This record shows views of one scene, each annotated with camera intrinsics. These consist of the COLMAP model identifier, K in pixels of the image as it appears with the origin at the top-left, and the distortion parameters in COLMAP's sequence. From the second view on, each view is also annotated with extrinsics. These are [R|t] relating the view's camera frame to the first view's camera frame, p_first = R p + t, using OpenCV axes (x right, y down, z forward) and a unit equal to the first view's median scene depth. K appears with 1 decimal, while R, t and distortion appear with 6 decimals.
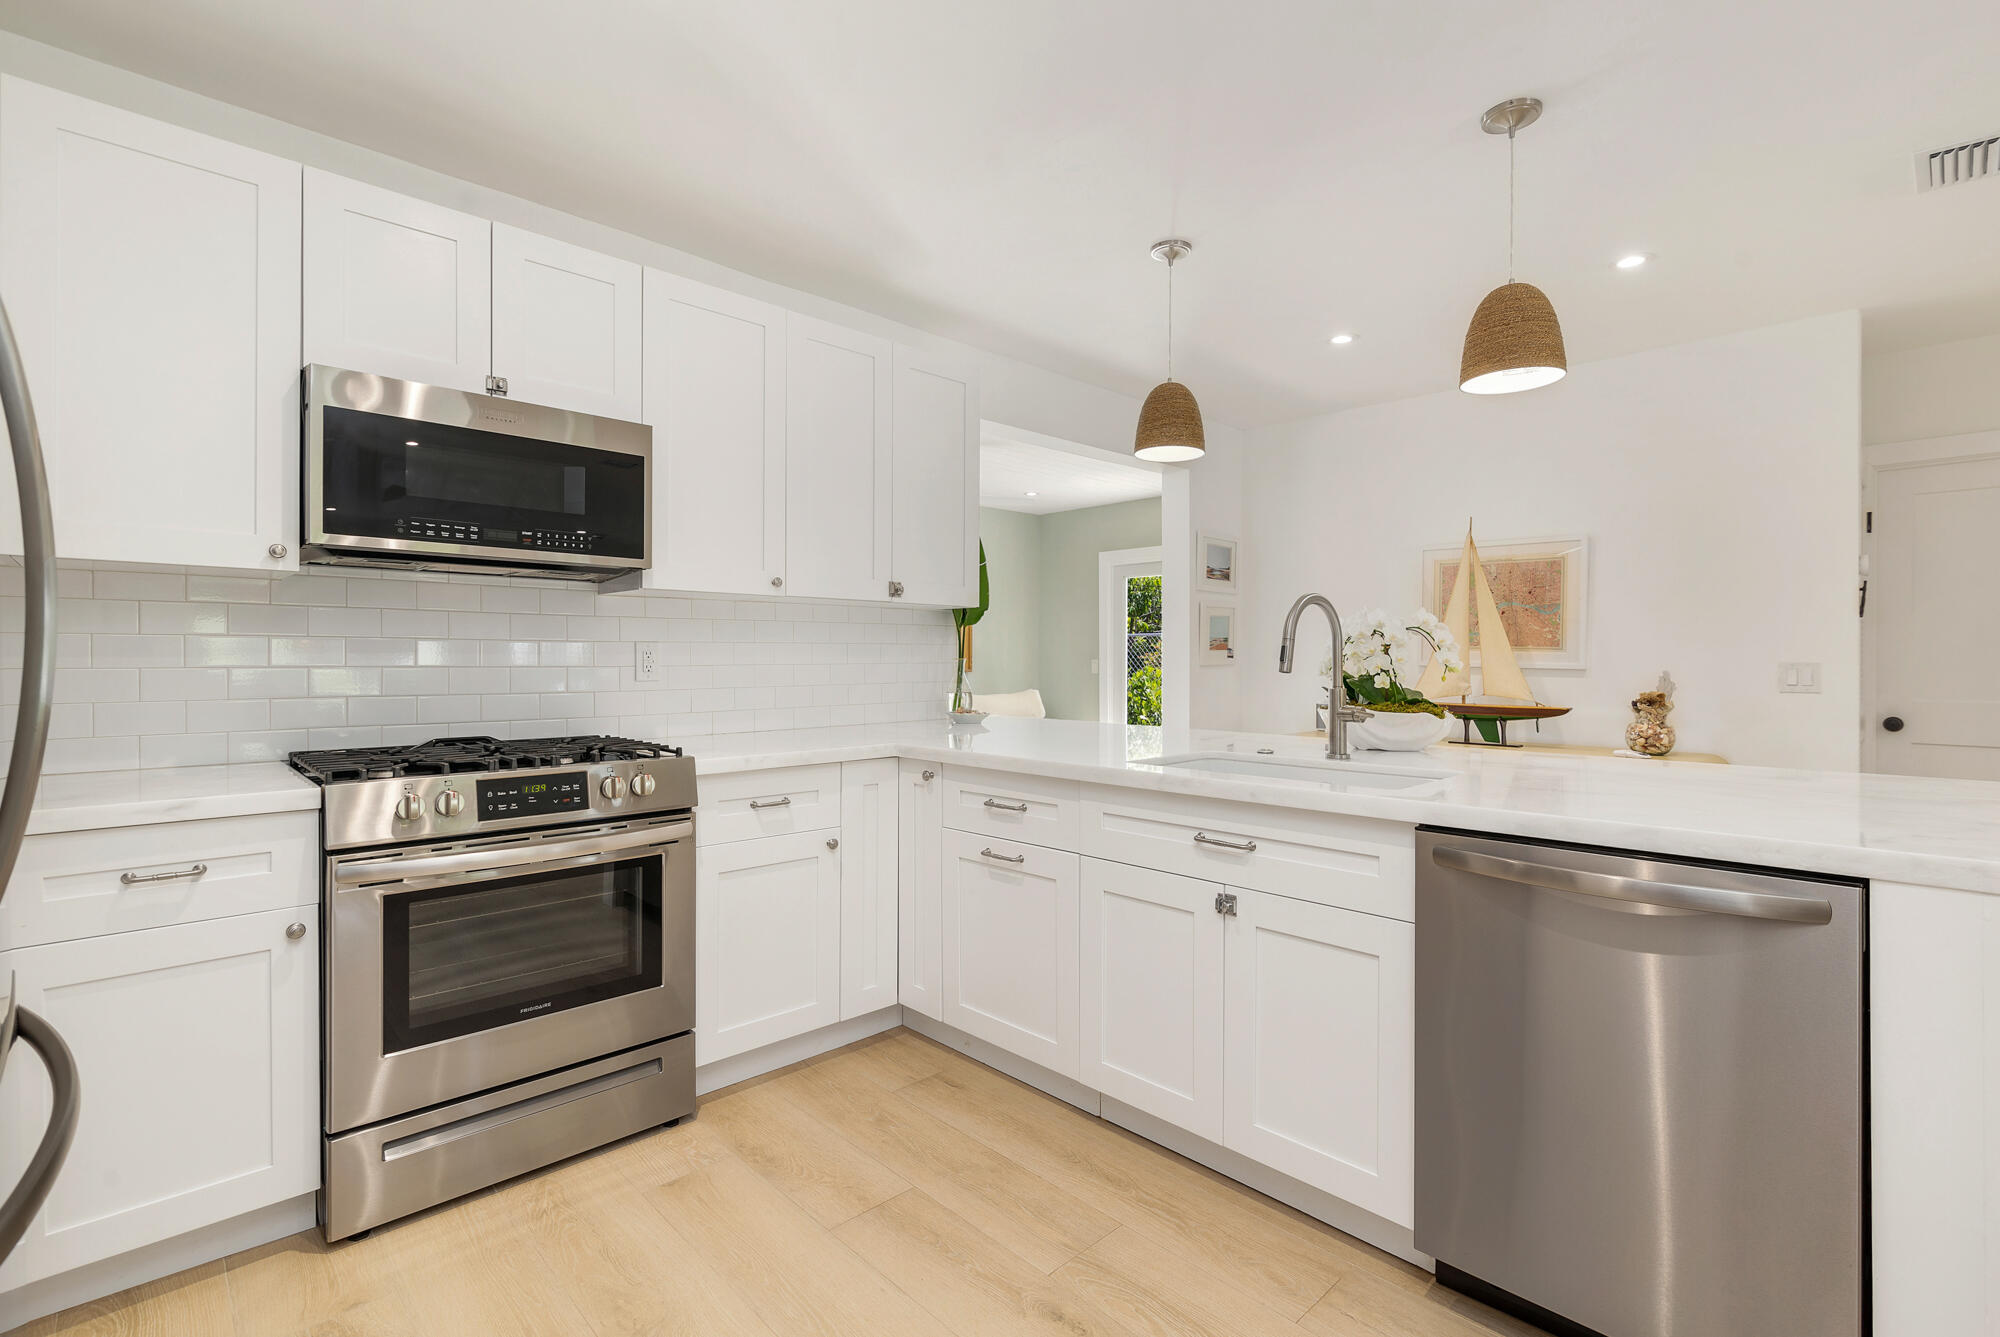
lens RADIAL K [[923.9, 0, 1000.0], [0, 923.9, 668.5], [0, 0, 1]] dist [-0.017012, -0.000521]
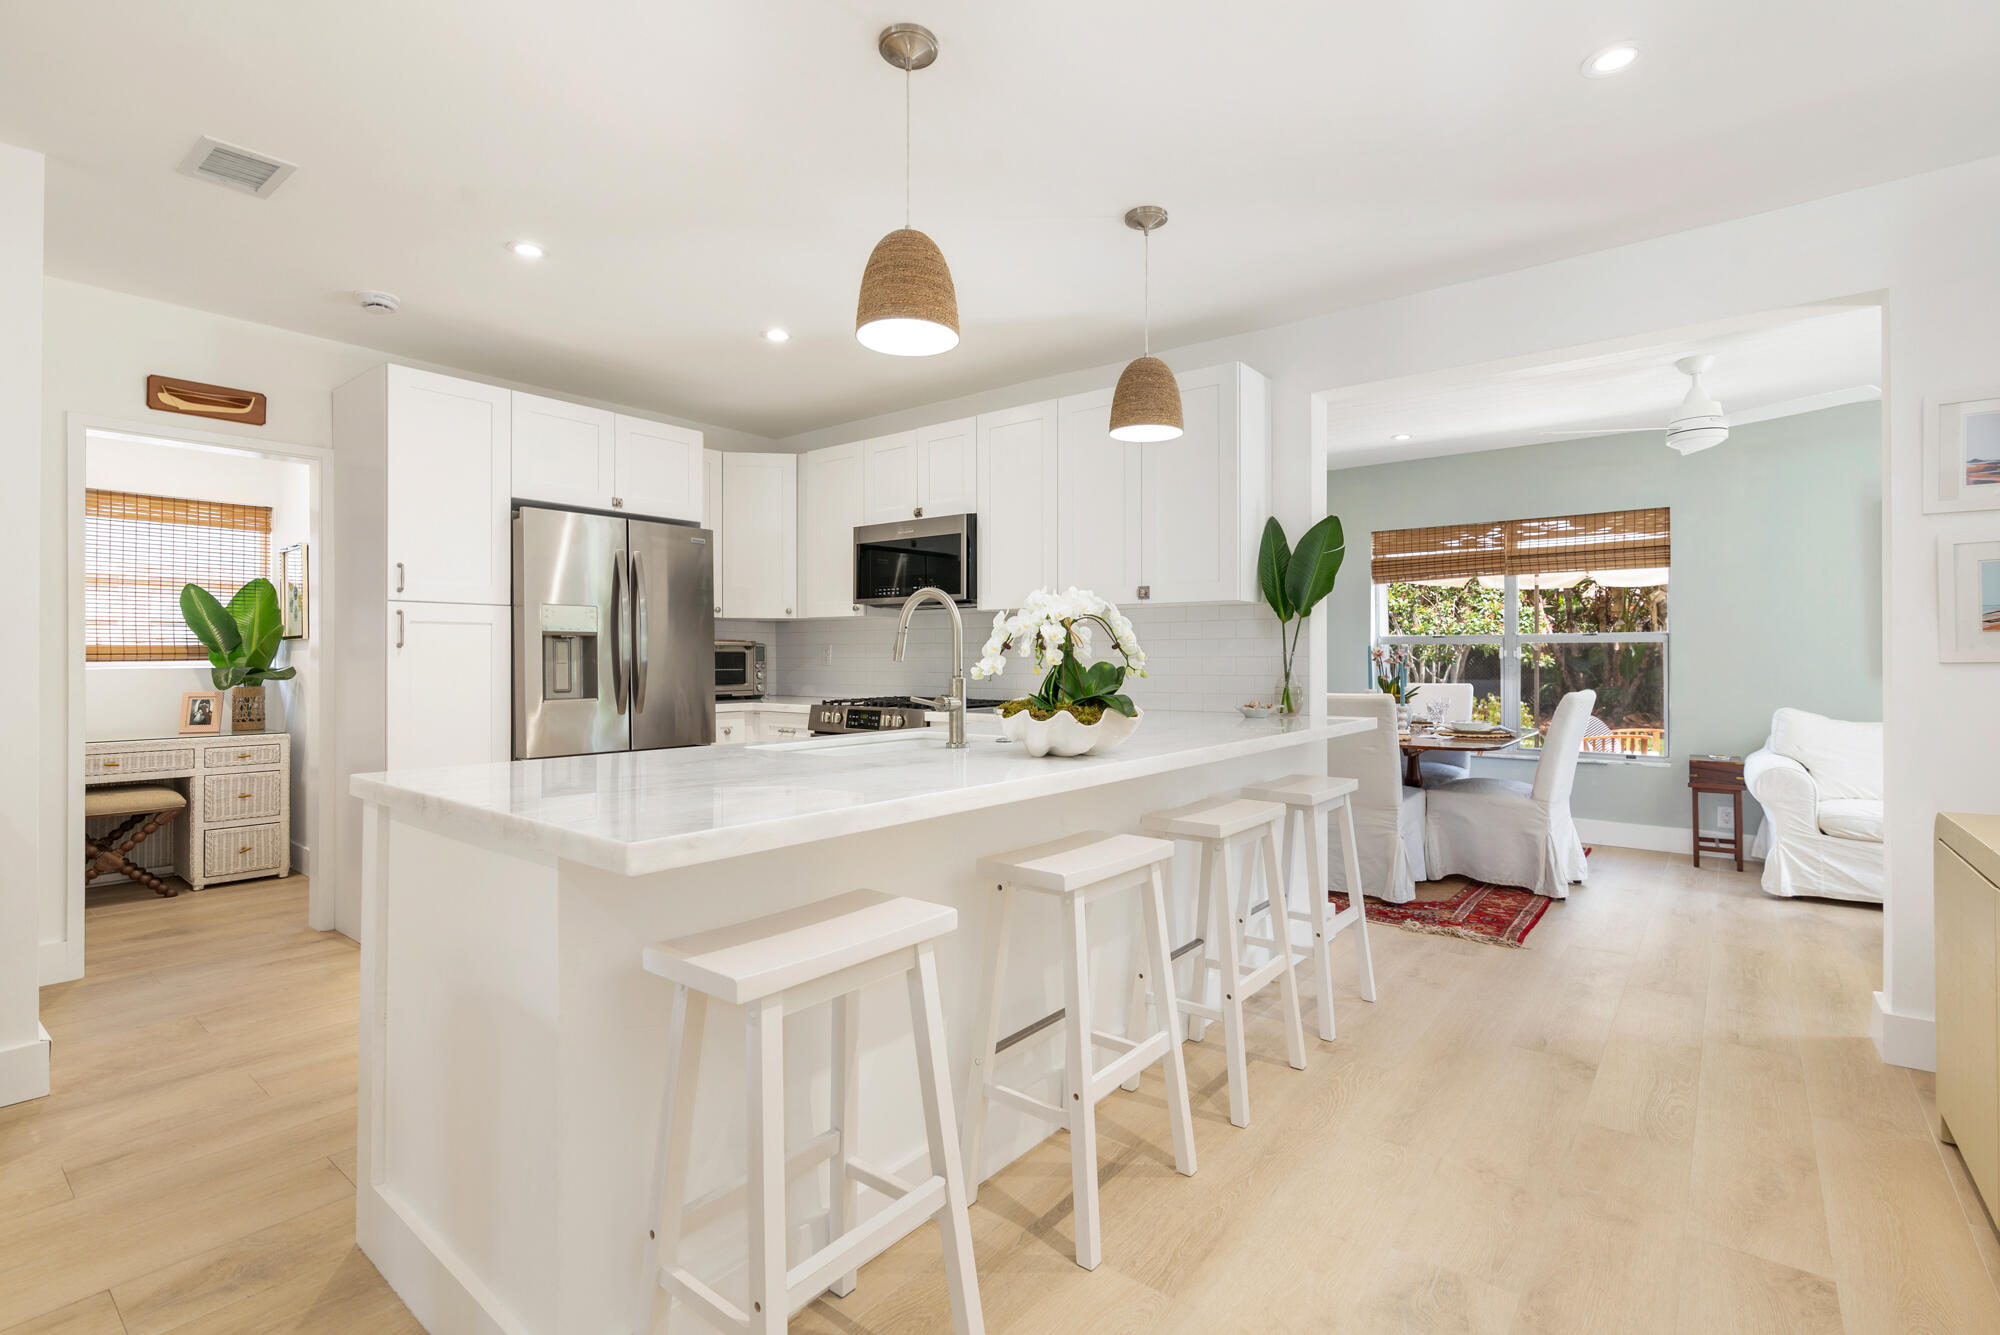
lens RADIAL K [[903.4, 0, 1003.4], [0, 903.4, 665.0], [0, 0, 1]] dist [-0.025769, -0.000088]
pose [[0.116962, 0.005123, -0.993123, 1.423072], [-0.011956, 0.999921, 0.003750, 0.004396], [0.993064, 0.011435, 0.117014, 1.000996]]
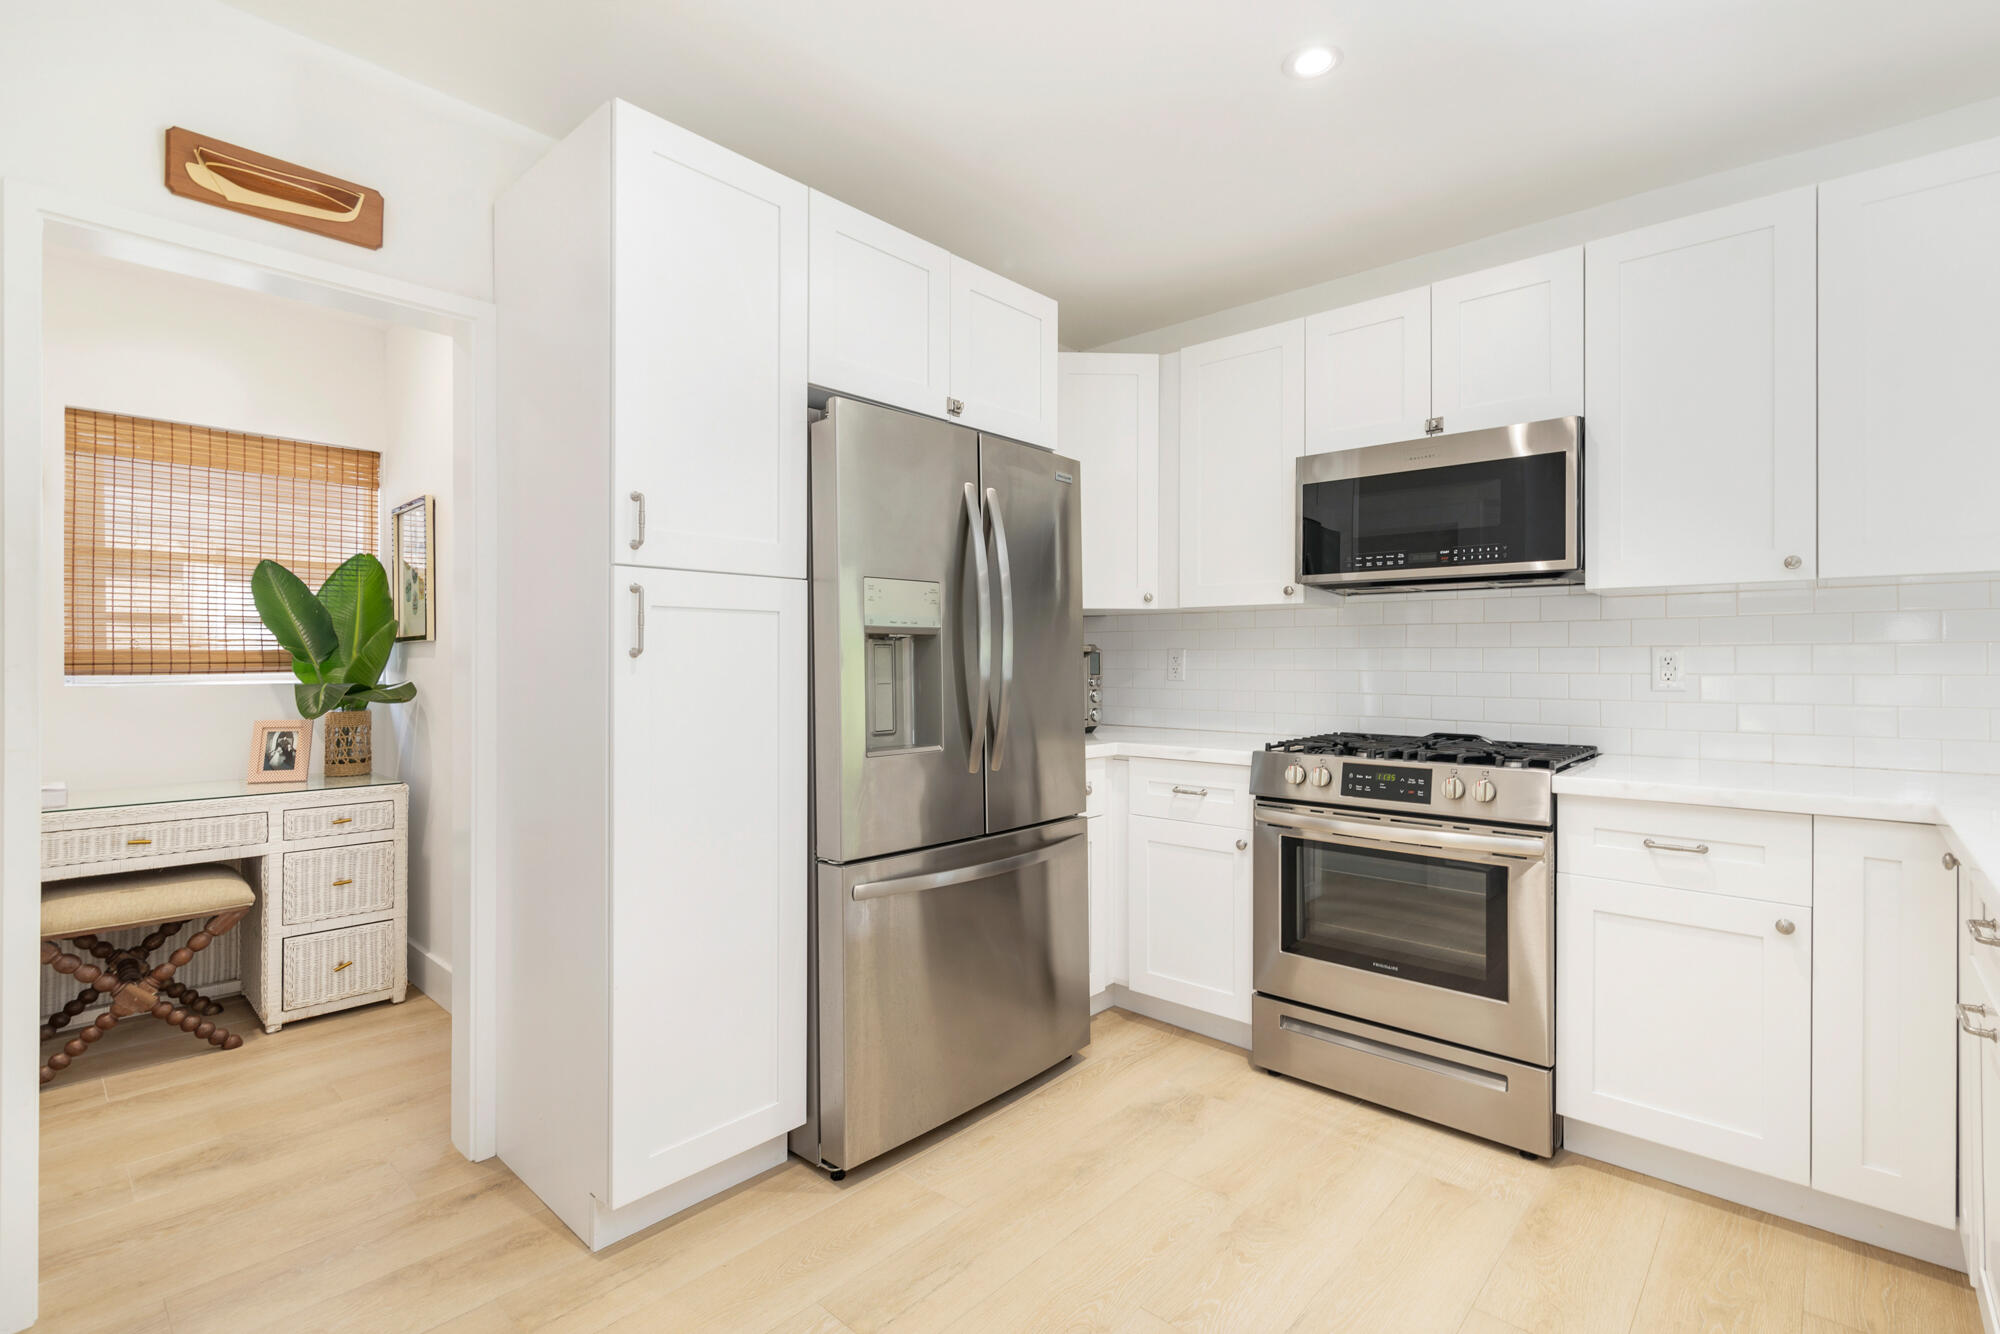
lens RADIAL K [[923.9, 0, 1000.0], [0, 923.9, 667.0], [0, 0, 1]] dist [-0.017012, -0.000521]
pose [[0.034288, 0.004147, -0.999403, 0.601303], [-0.012945, 0.999909, 0.003705, -0.005850], [0.999328, 0.012810, 0.034338, 0.444130]]
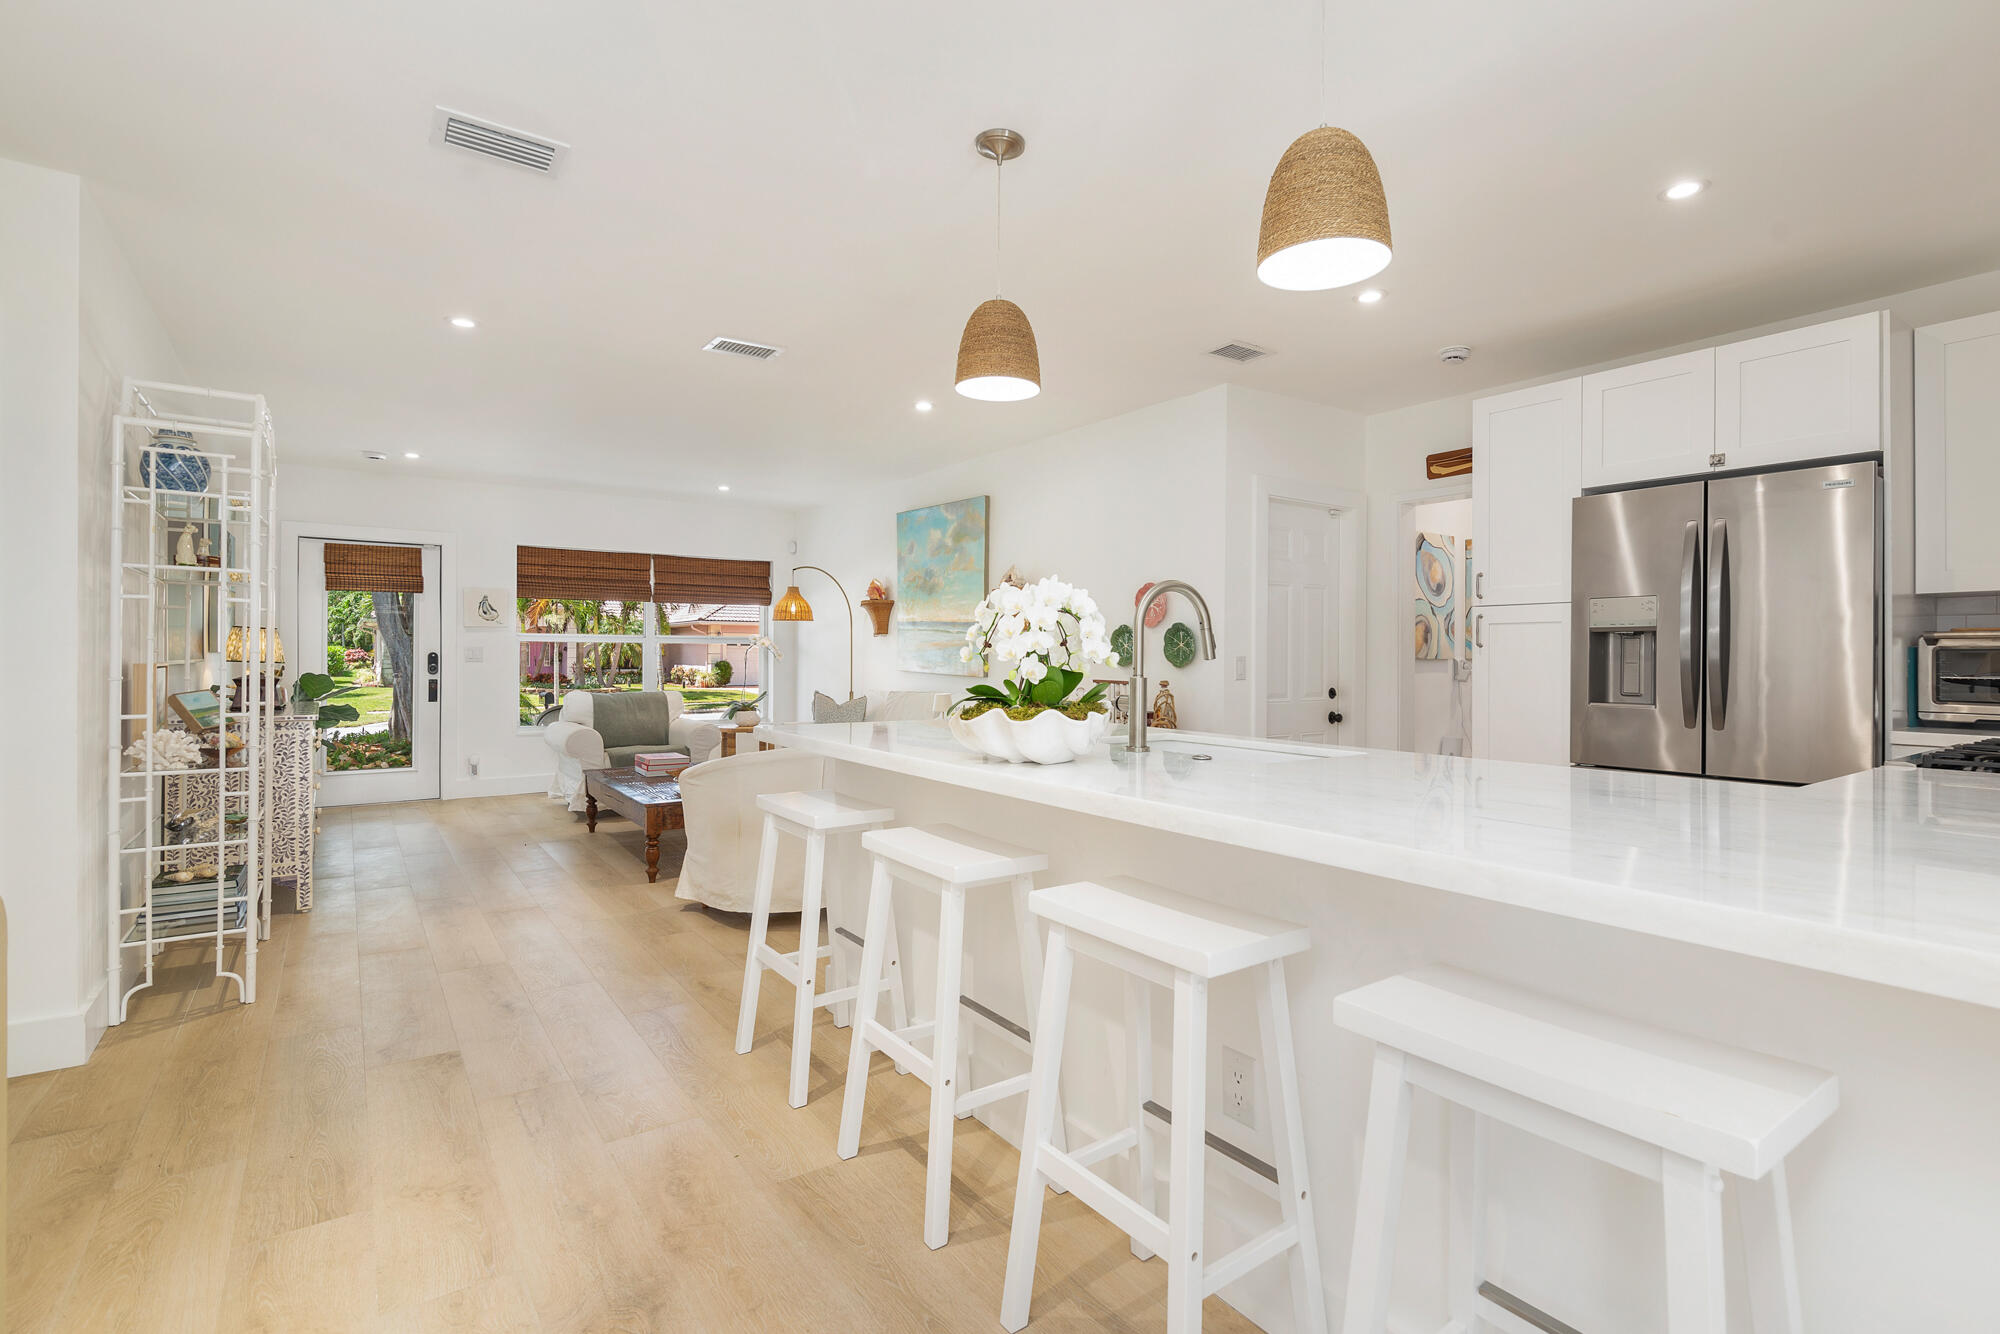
lens RADIAL K [[903.4, 0, 1003.4], [0, 903.4, 664.5], [0, 0, 1]] dist [-0.025769, -0.000088]
pose [[-0.991780, -0.000236, 0.127958, 0.471074], [0.001849, 0.999867, 0.016173, -0.005501], [-0.127945, 0.016277, -0.991648, 1.977150]]
